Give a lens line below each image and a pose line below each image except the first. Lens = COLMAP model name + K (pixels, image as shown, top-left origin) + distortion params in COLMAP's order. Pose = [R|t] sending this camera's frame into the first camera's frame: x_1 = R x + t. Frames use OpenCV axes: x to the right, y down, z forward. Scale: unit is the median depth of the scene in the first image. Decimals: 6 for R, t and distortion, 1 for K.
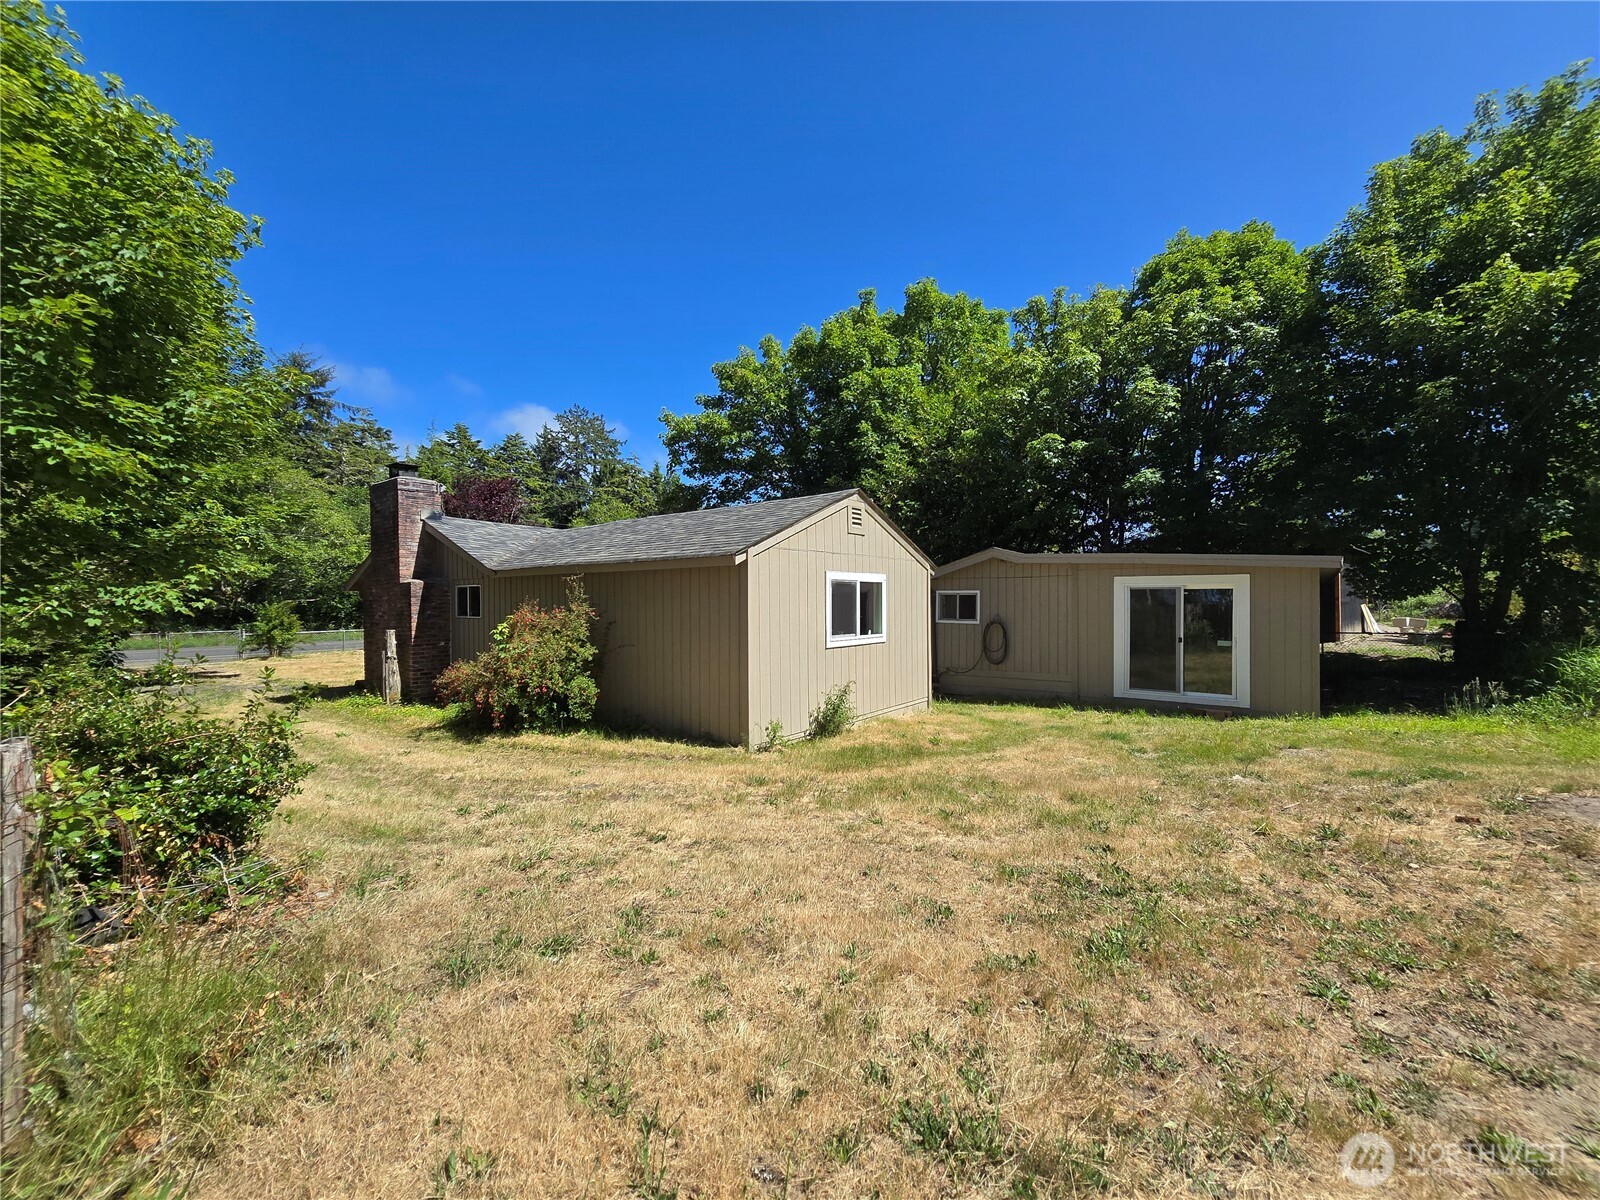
lens RADIAL K [[658.0, 0, 794.5], [0, 658.0, 598.9], [0, 0, 1]] dist [-0.003840, 0.000618]
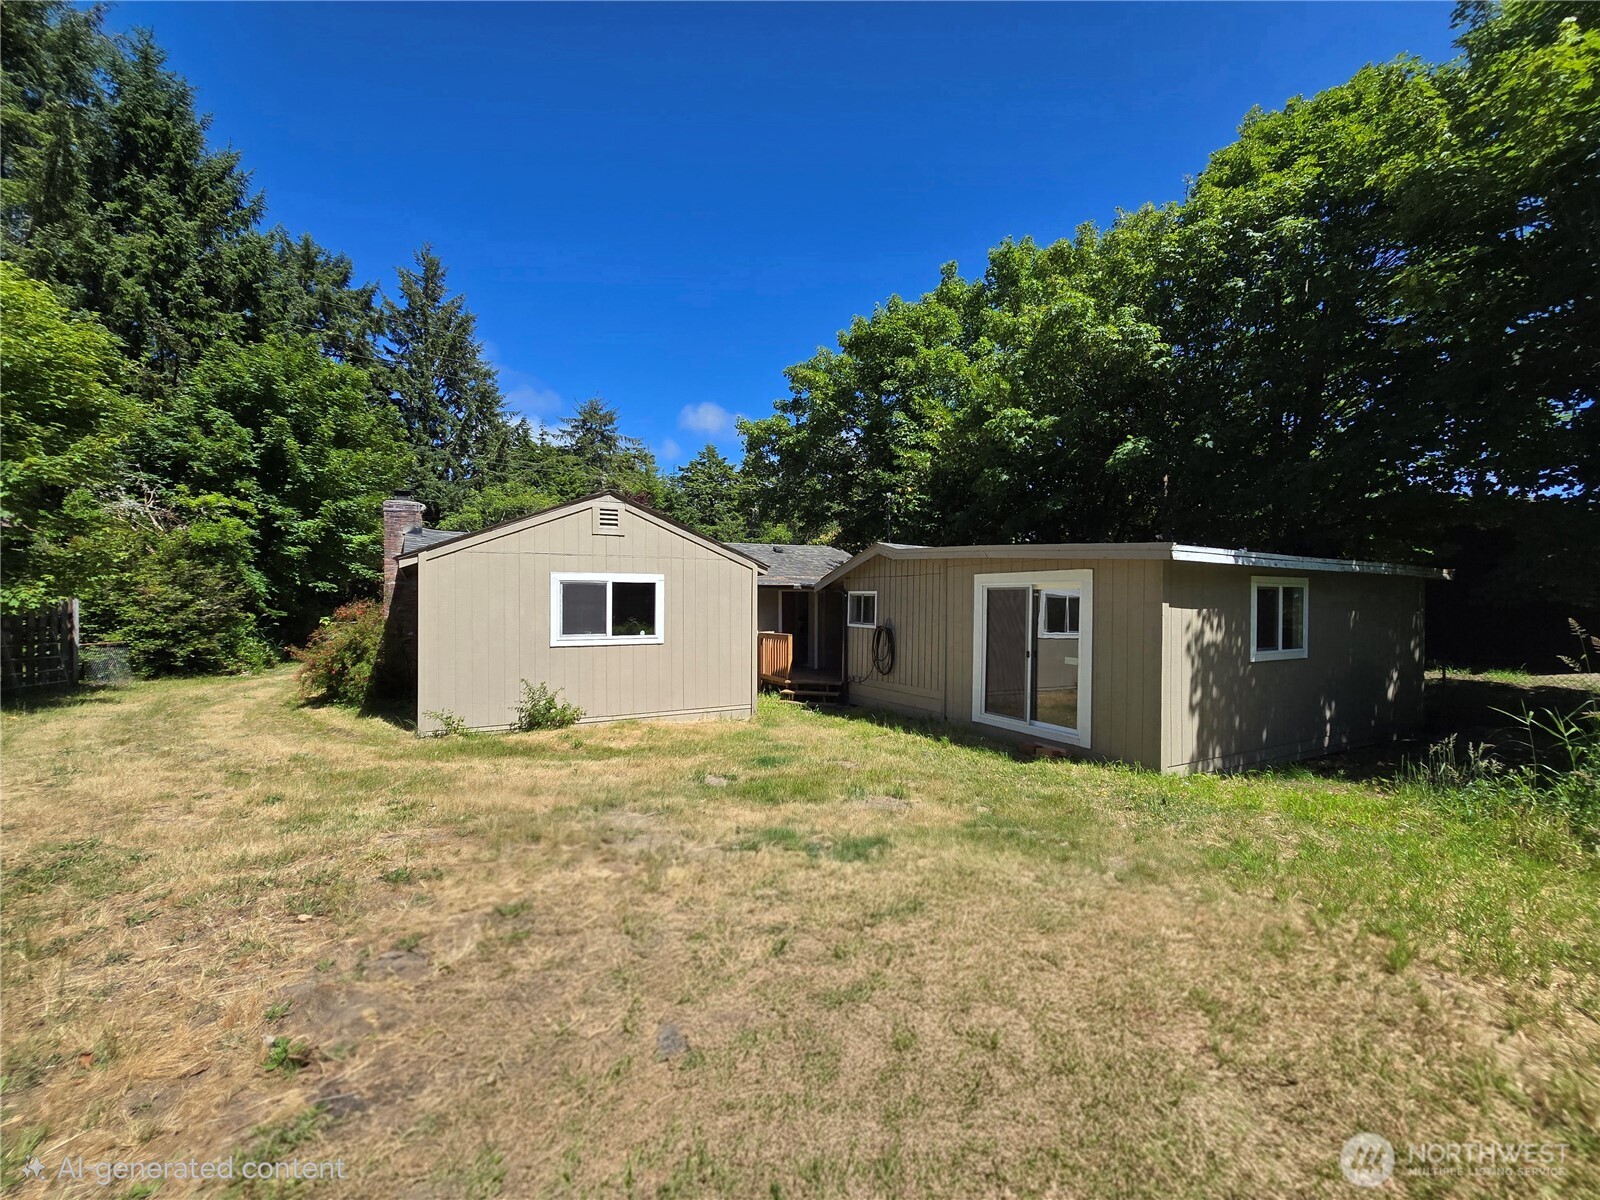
lens RADIAL K [[658.0, 0, 802.0], [0, 658.0, 596.8], [0, 0, 1]] dist [-0.003840, 0.000618]
pose [[0.912084, 0.004461, -0.409979, 0.634328], [-0.006020, 0.999979, -0.002511, -0.002591], [0.409960, 0.004758, 0.912091, 0.166400]]
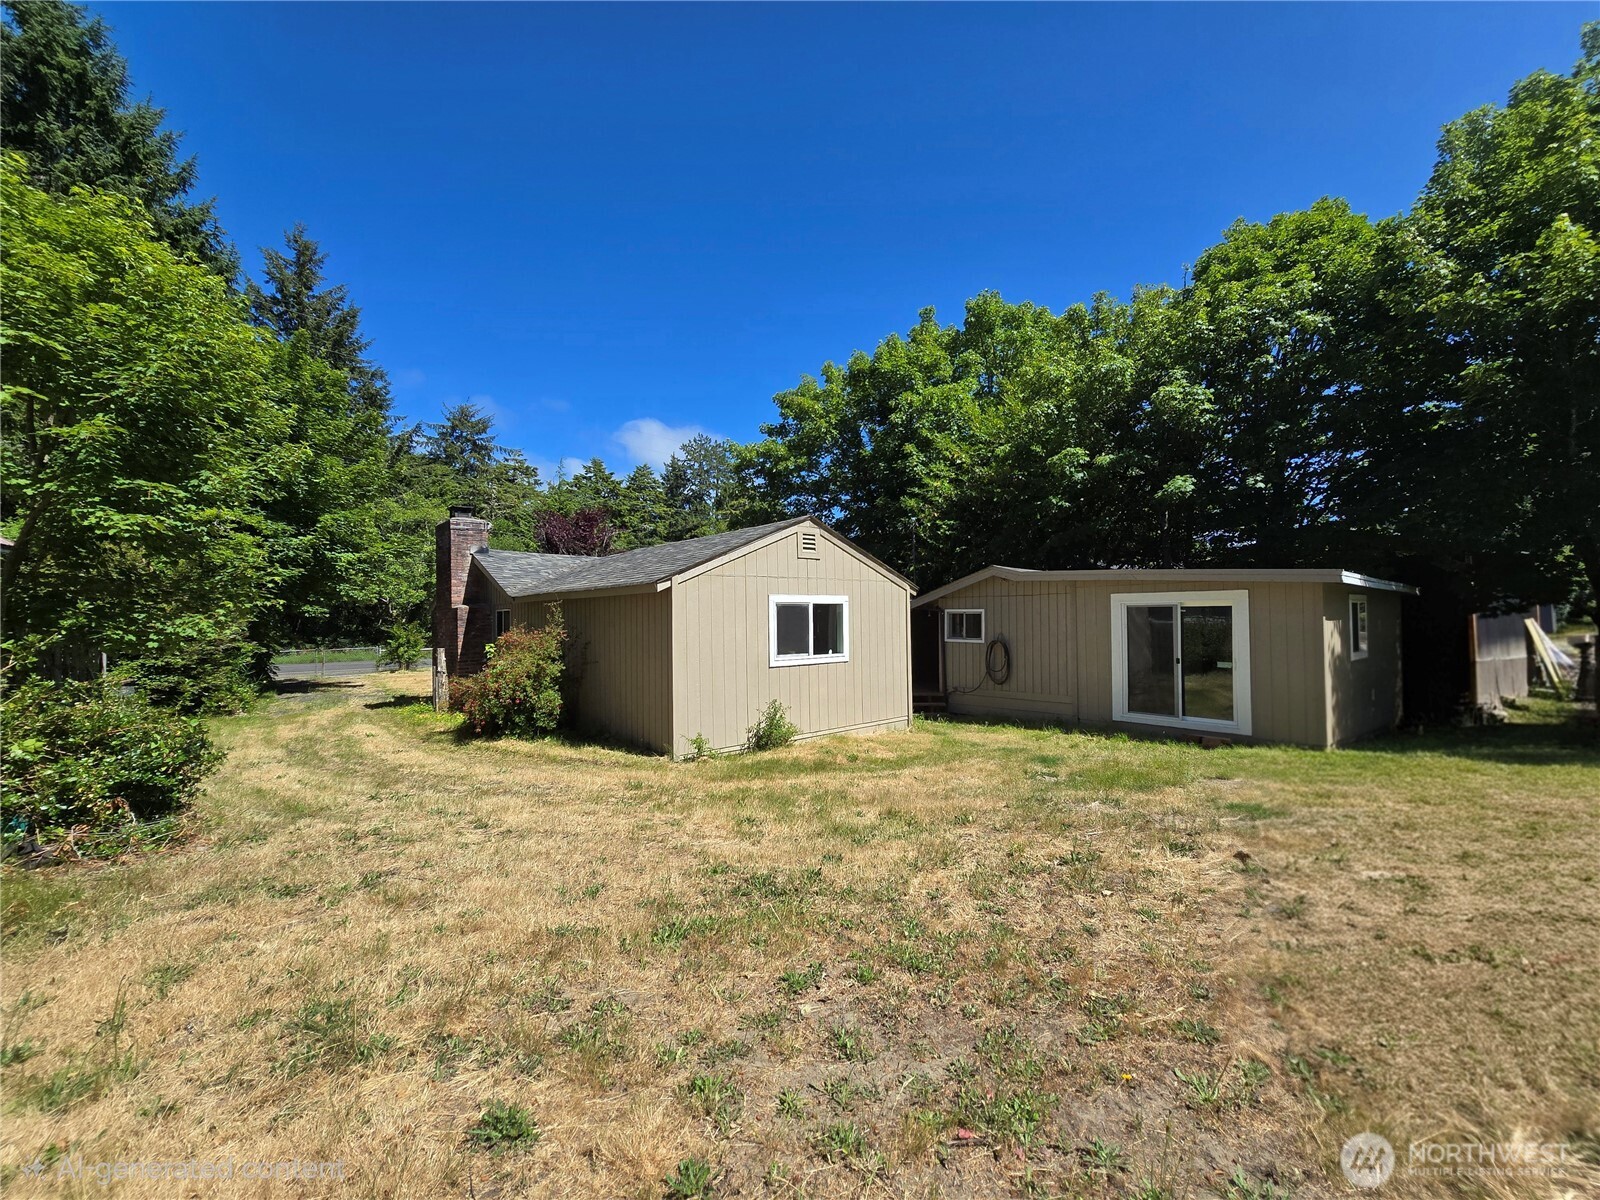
lens RADIAL K [[658.0, 0, 796.6], [0, 658.0, 597.6], [0, 0, 1]] dist [-0.003840, 0.000618]
pose [[0.979513, -0.013302, -0.200944, 0.233484], [0.008003, 0.999599, -0.027159, -0.006317], [0.201224, 0.024994, 0.979226, -0.028627]]
